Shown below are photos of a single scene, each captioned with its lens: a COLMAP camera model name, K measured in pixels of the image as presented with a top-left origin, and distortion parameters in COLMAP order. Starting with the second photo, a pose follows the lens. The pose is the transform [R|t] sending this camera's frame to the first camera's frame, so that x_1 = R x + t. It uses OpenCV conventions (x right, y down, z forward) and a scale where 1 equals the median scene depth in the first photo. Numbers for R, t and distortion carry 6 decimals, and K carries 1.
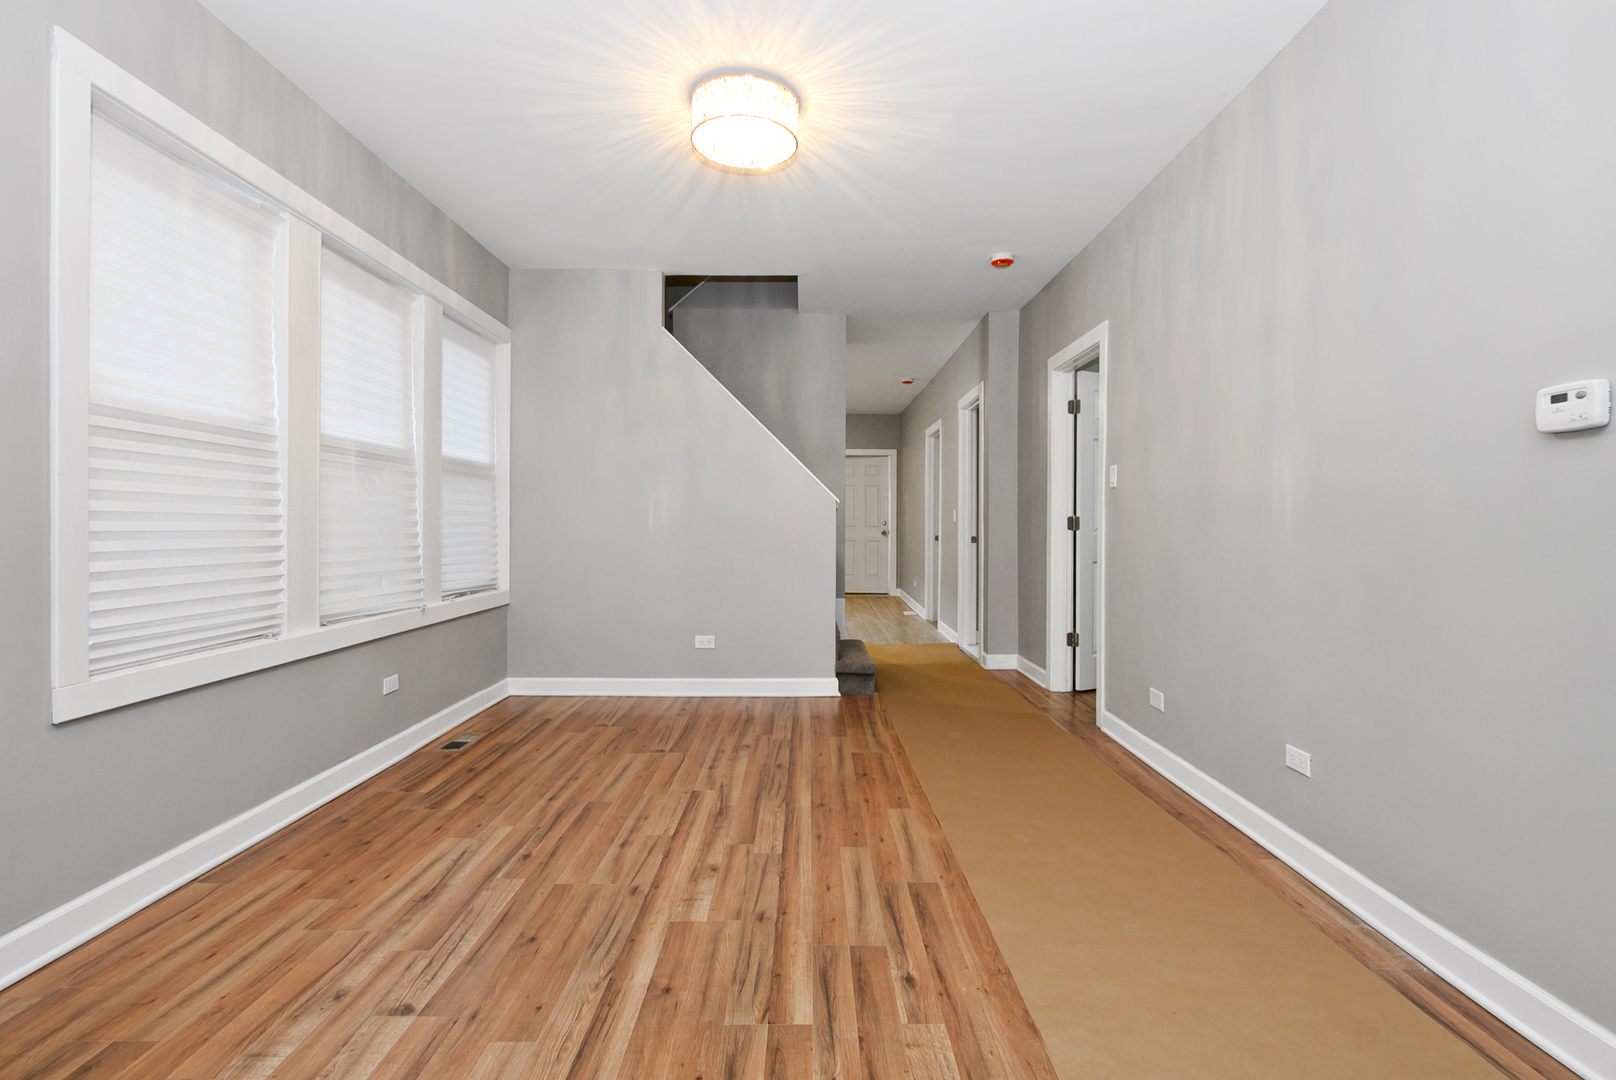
lens RADIAL K [[756.2, 0, 810.7], [0, 756.2, 539.1], [0, 0, 1]] dist [0.003468, -0.000120]
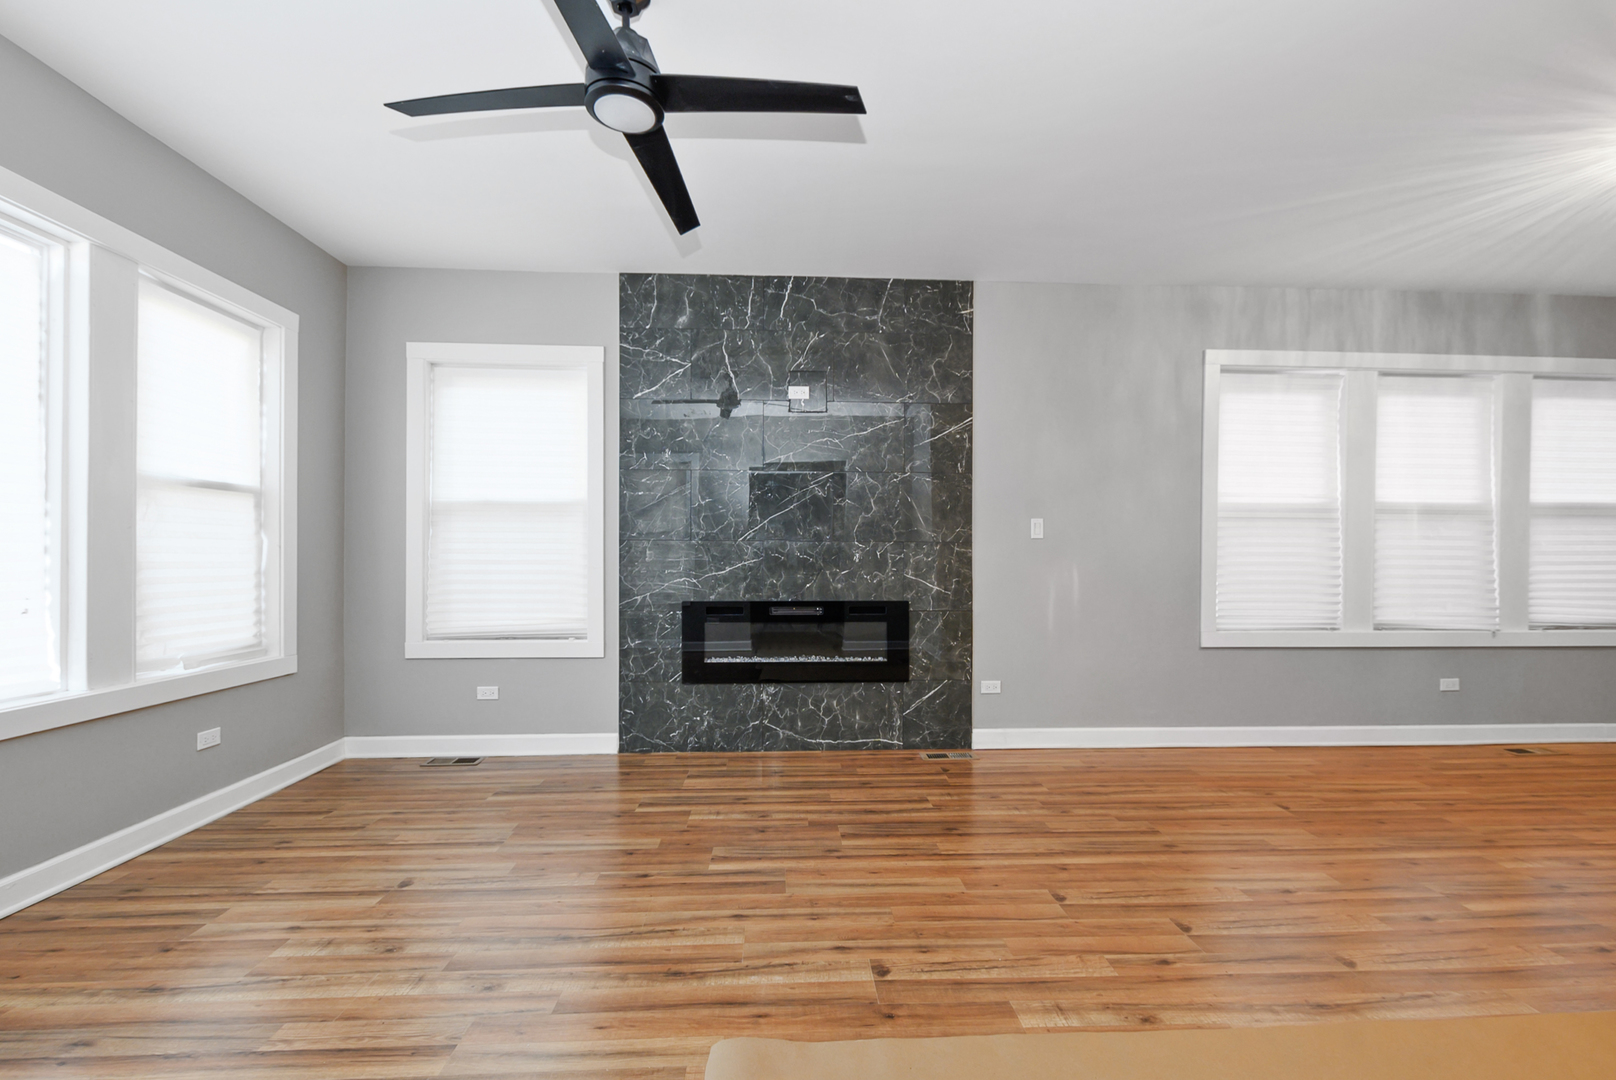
lens RADIAL K [[714.5, 0, 816.9], [0, 714.5, 549.1], [0, 0, 1]] dist [0.000514, -0.001444]
pose [[0.052525, -0.009709, -0.998572, 0.752272], [-0.023490, 0.999664, -0.010955, -0.003924], [0.998343, 0.024032, 0.052279, -0.199277]]
